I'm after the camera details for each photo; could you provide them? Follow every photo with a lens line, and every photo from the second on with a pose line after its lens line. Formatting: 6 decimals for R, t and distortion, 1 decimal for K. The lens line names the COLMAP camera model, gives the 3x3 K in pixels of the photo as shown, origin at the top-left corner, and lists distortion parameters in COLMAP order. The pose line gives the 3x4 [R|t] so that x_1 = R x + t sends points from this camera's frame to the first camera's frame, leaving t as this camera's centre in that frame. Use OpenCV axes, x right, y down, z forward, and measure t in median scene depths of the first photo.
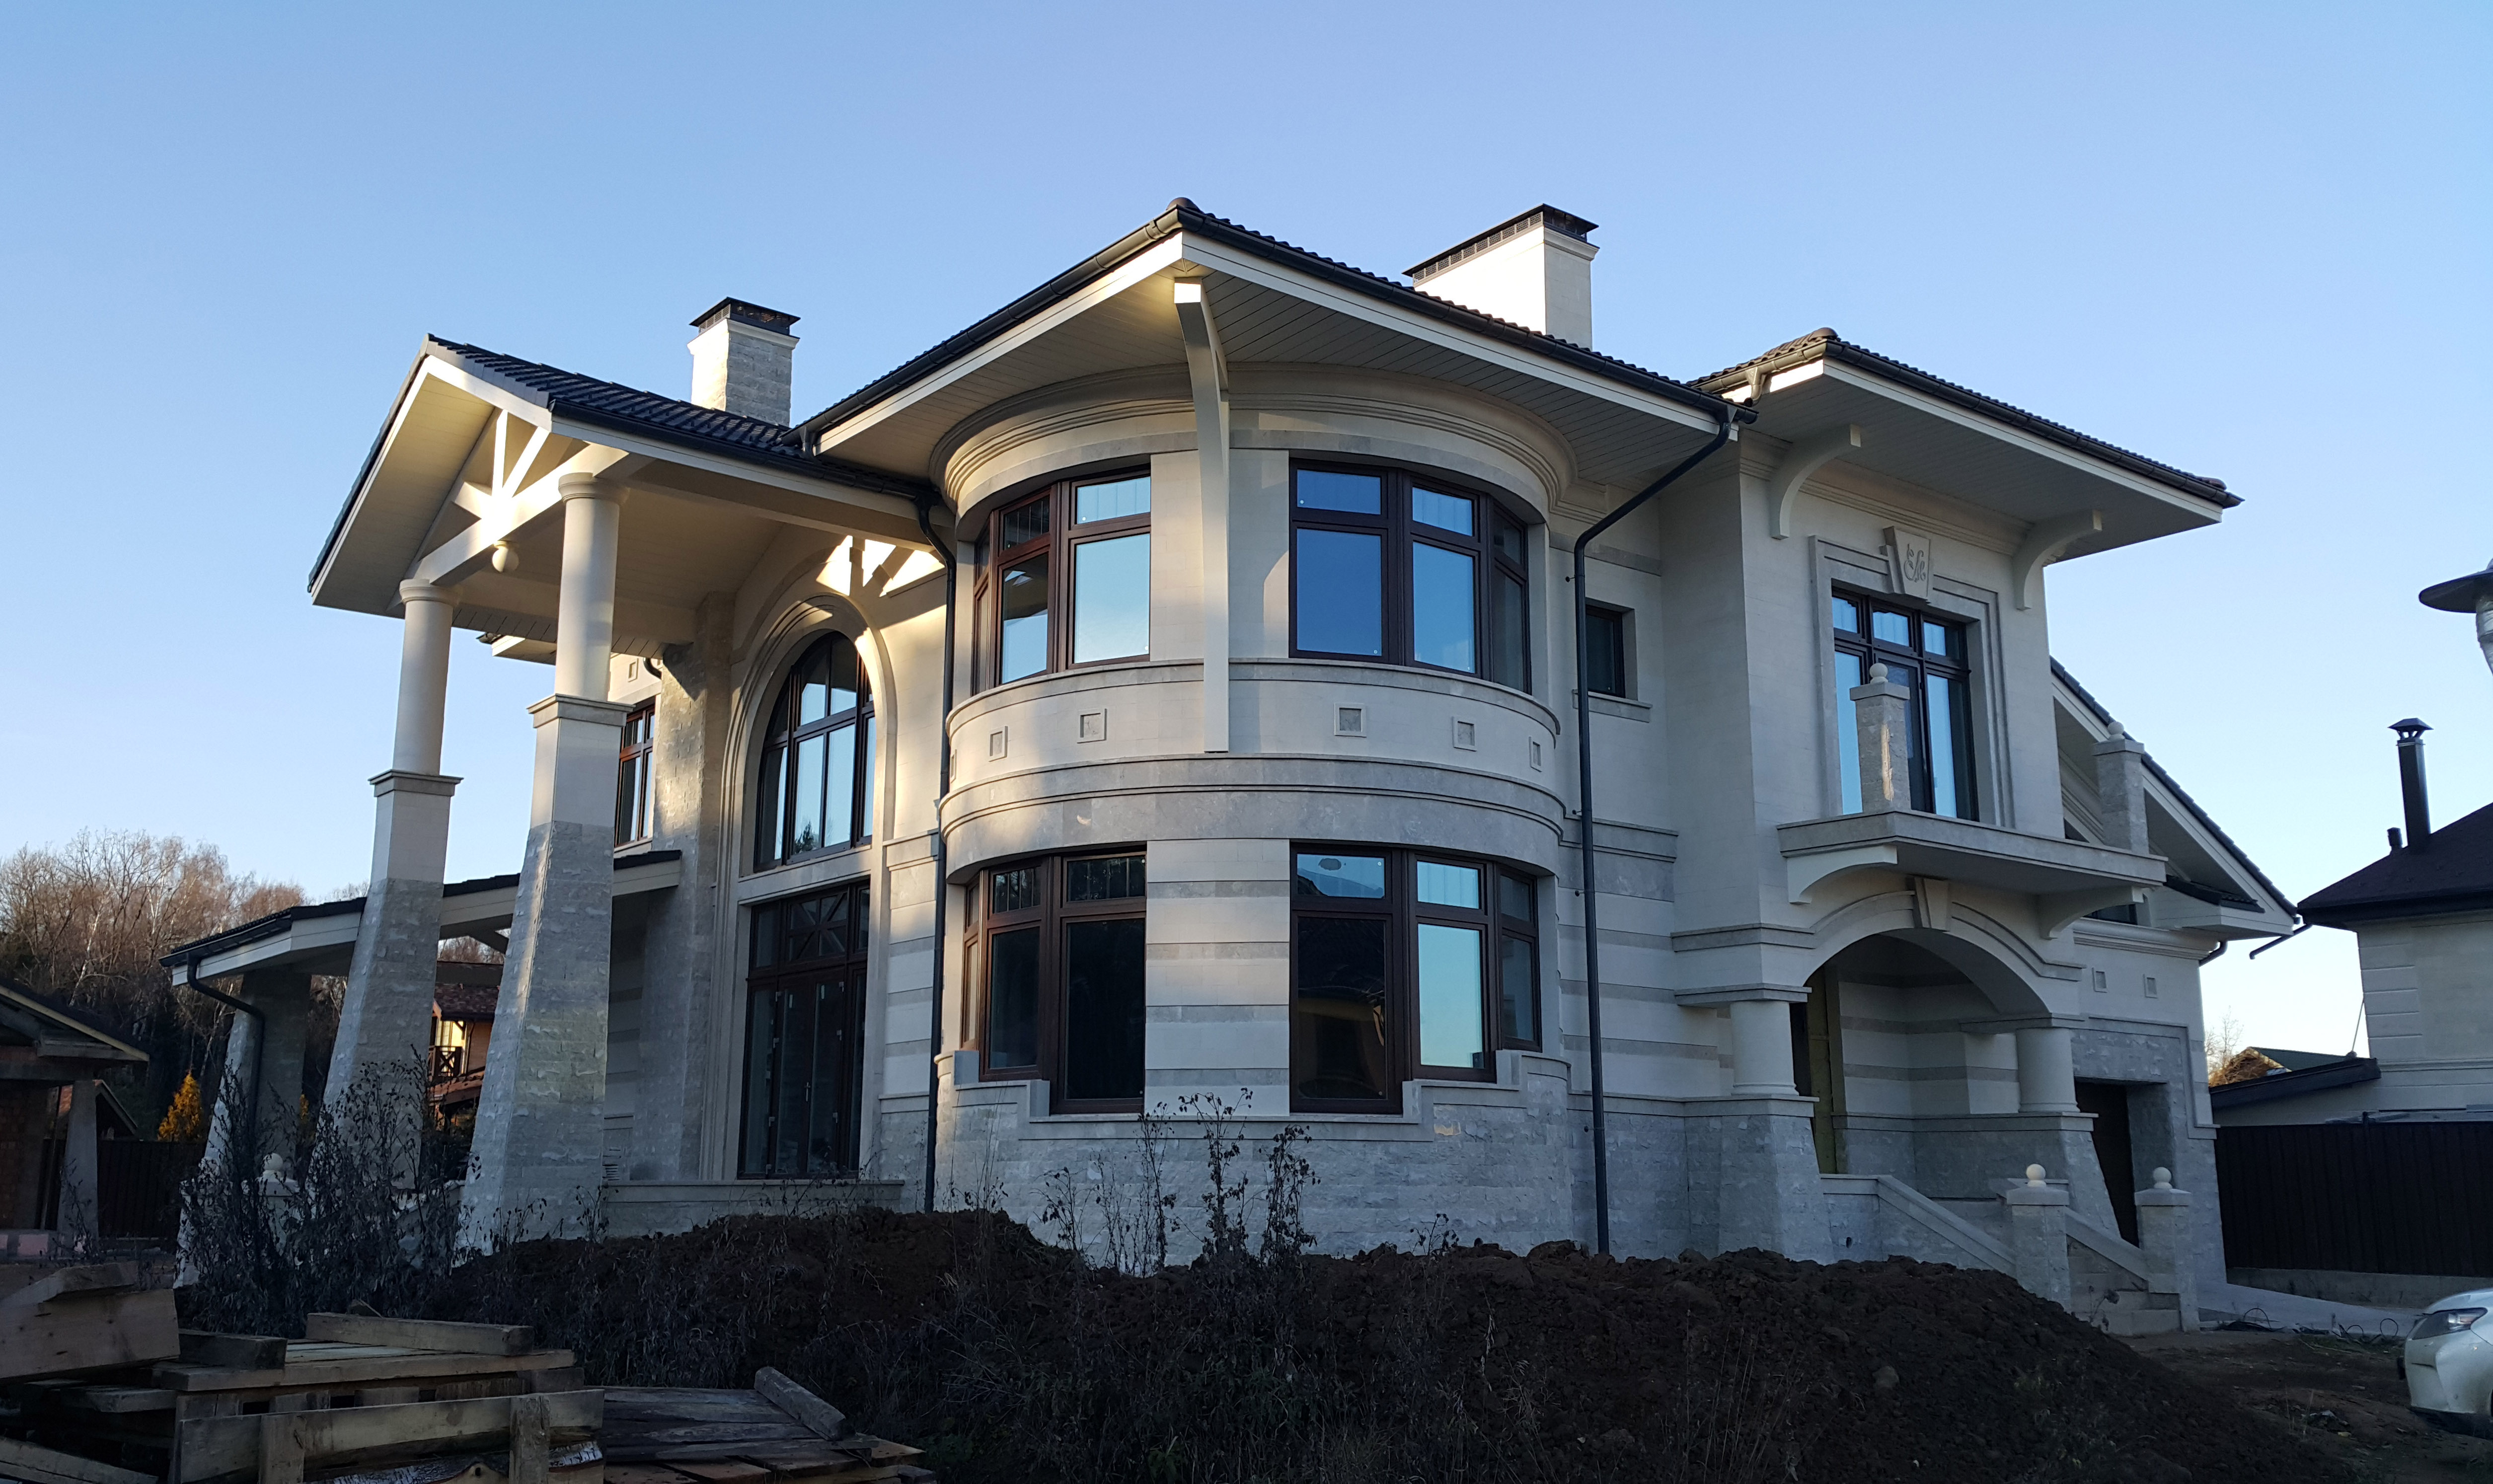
lens RADIAL K [[2106.0, 0, 1191.0], [0, 2106.0, 741.4], [0, 0, 1]] dist [0.159918, -0.329662]
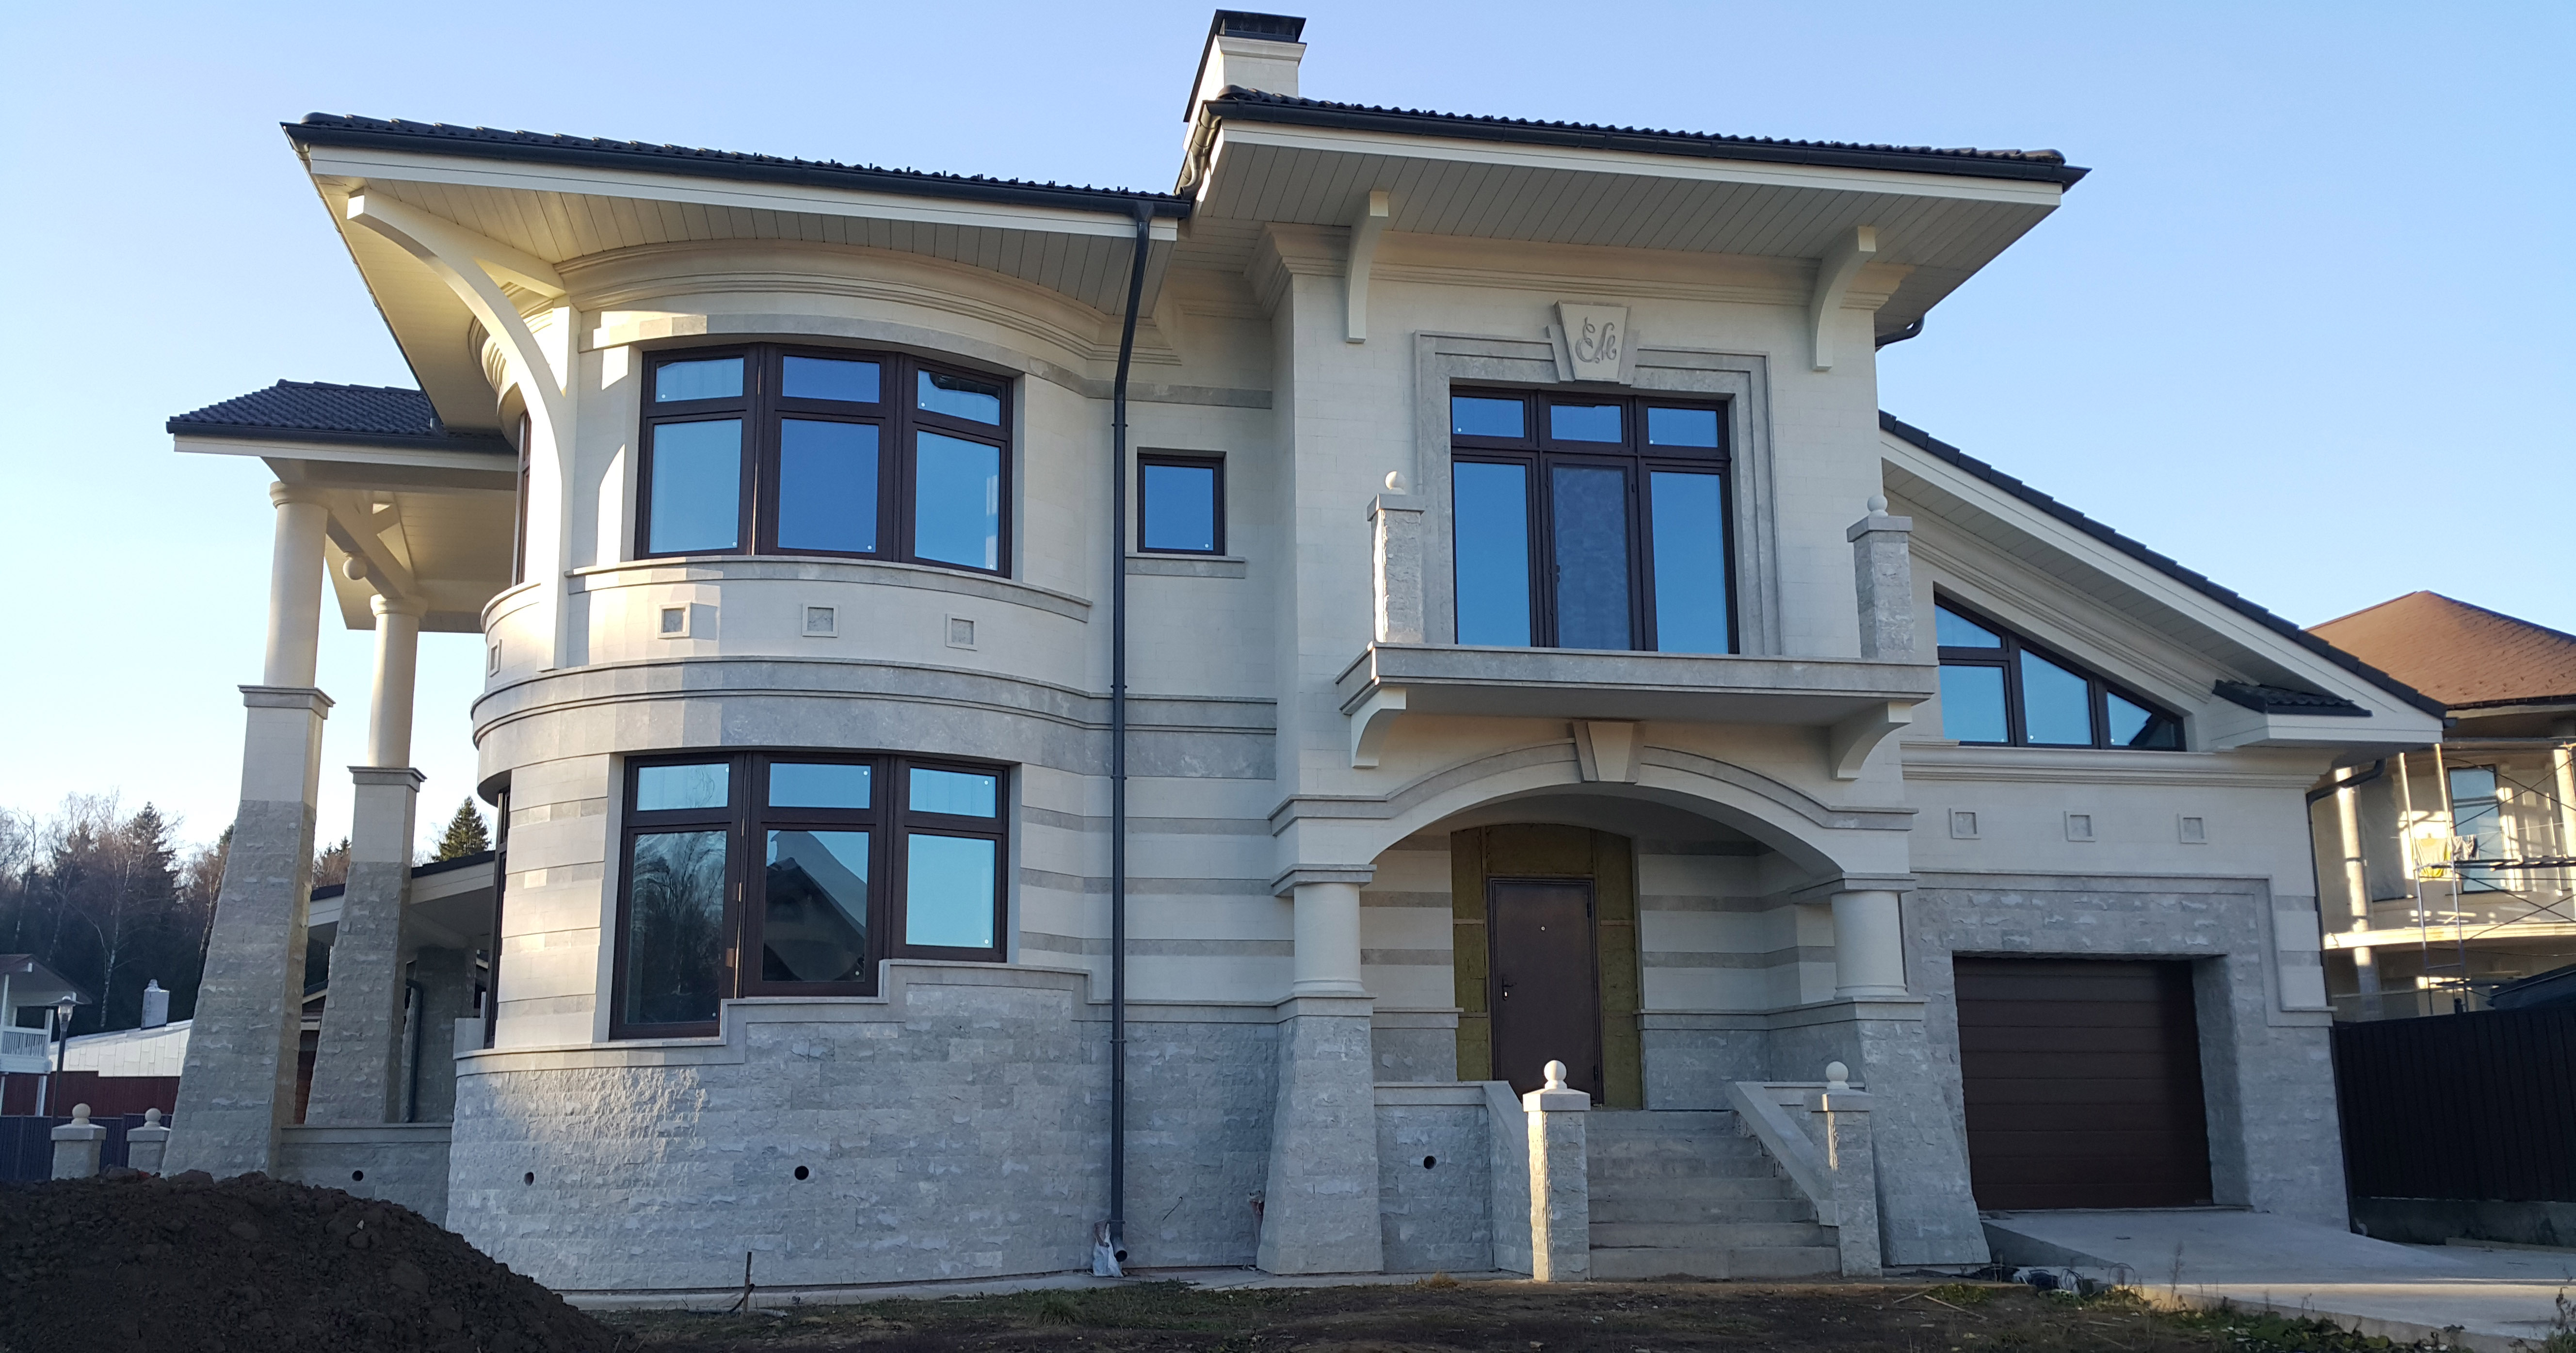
lens RADIAL K [[2065.1, 0, 1287.4], [0, 2065.1, 735.3], [0, 0, 1]] dist [0.142574, -0.286201]
pose [[0.892392, -0.101126, -0.439784, 0.618658], [0.108247, 0.994084, -0.008934, 0.067134], [0.438086, -0.039632, 0.898059, 0.245145]]
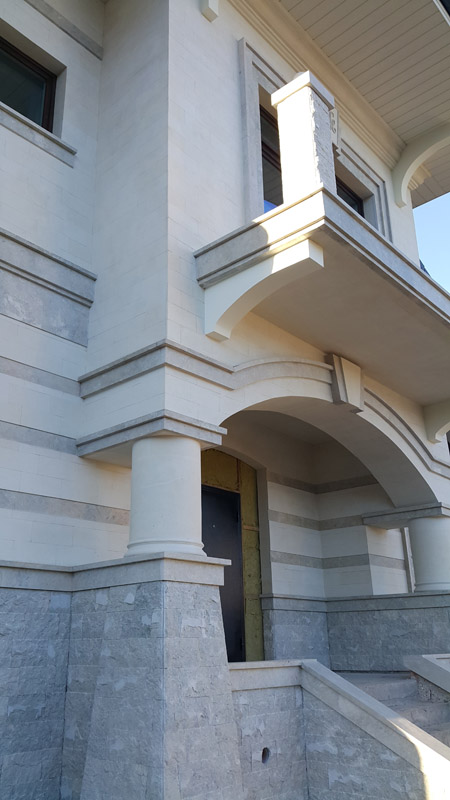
lens RADIAL K [[636.4, 0, 209.4], [0, 636.4, 400.2], [0, 0, 1]] dist [0.128700, -0.273717]
pose [[0.983333, 0.044645, 0.176245, 0.236135], [-0.016591, 0.987372, -0.157545, 0.142551], [-0.181053, 0.151996, 0.971657, 0.745031]]
